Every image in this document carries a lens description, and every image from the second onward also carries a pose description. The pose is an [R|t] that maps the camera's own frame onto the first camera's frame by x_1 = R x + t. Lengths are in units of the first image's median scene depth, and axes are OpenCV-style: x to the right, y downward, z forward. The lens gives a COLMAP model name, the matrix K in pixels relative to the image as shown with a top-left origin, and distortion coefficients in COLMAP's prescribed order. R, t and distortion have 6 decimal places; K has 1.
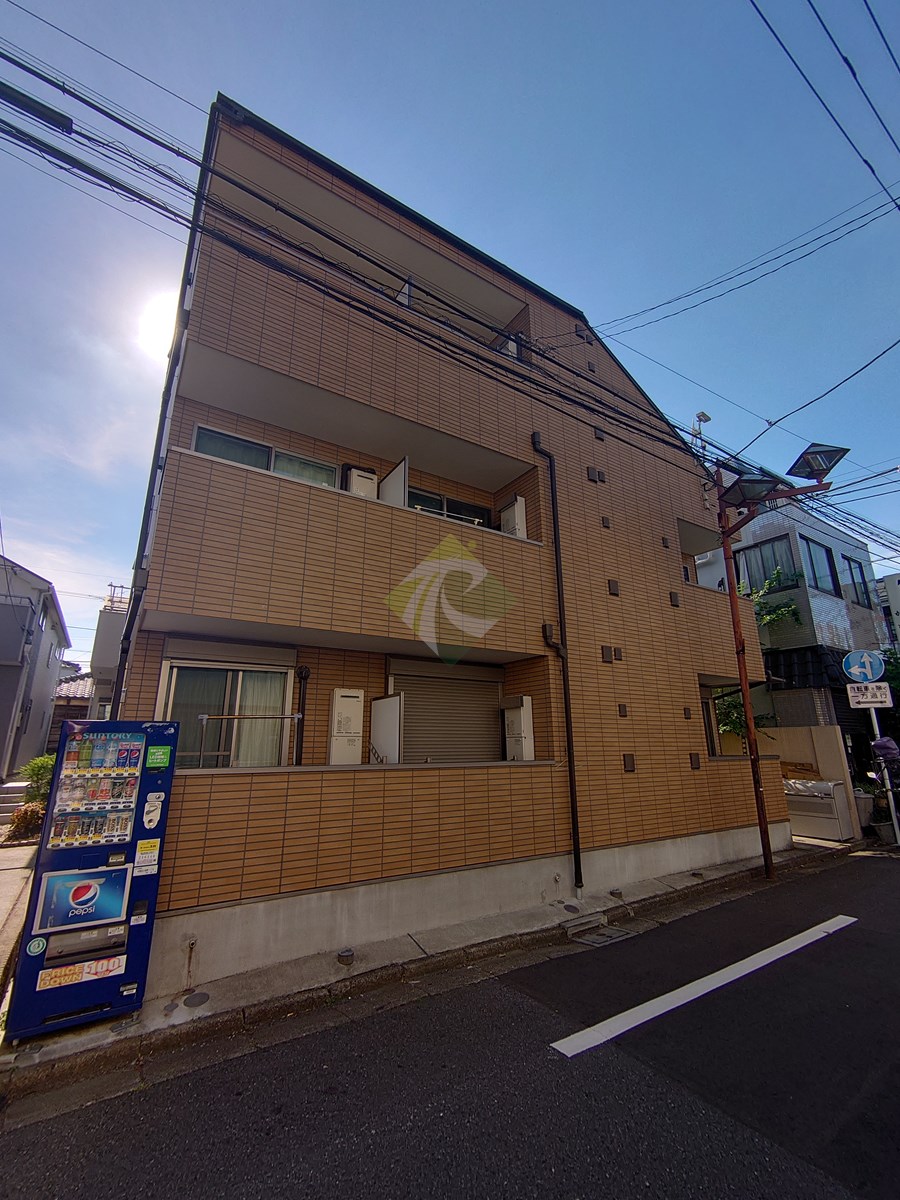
lens RADIAL K [[515.3, 0, 450.0], [0, 515.3, 600.0], [0, 0, 1]] dist [0.000934, 0.000271]
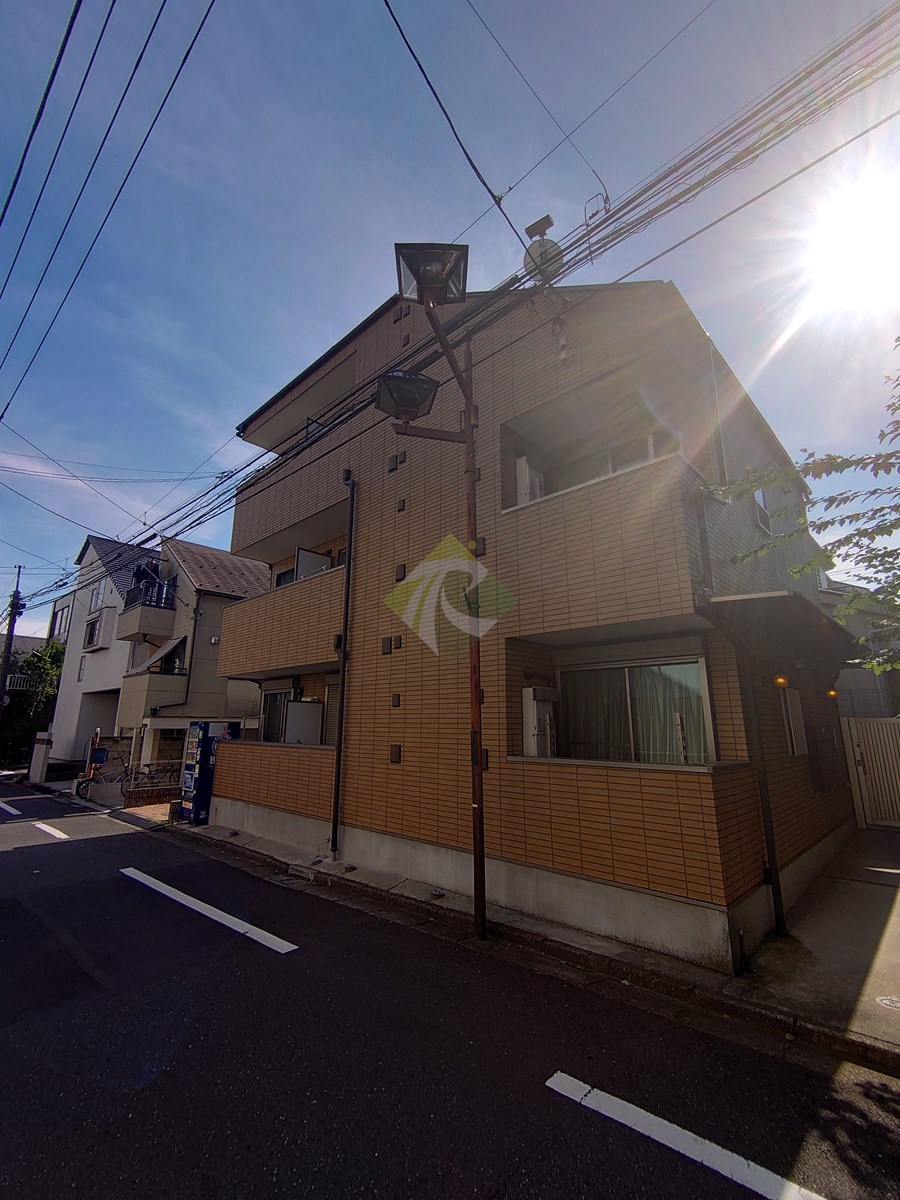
lens RADIAL K [[515.3, 0, 450.0], [0, 515.3, 600.0], [0, 0, 1]] dist [0.000934, 0.000271]
pose [[0.257286, -0.221517, -0.940603, 1.398996], [0.261440, 0.953027, -0.152931, 0.221529], [0.930297, -0.206565, 0.303114, 0.888259]]
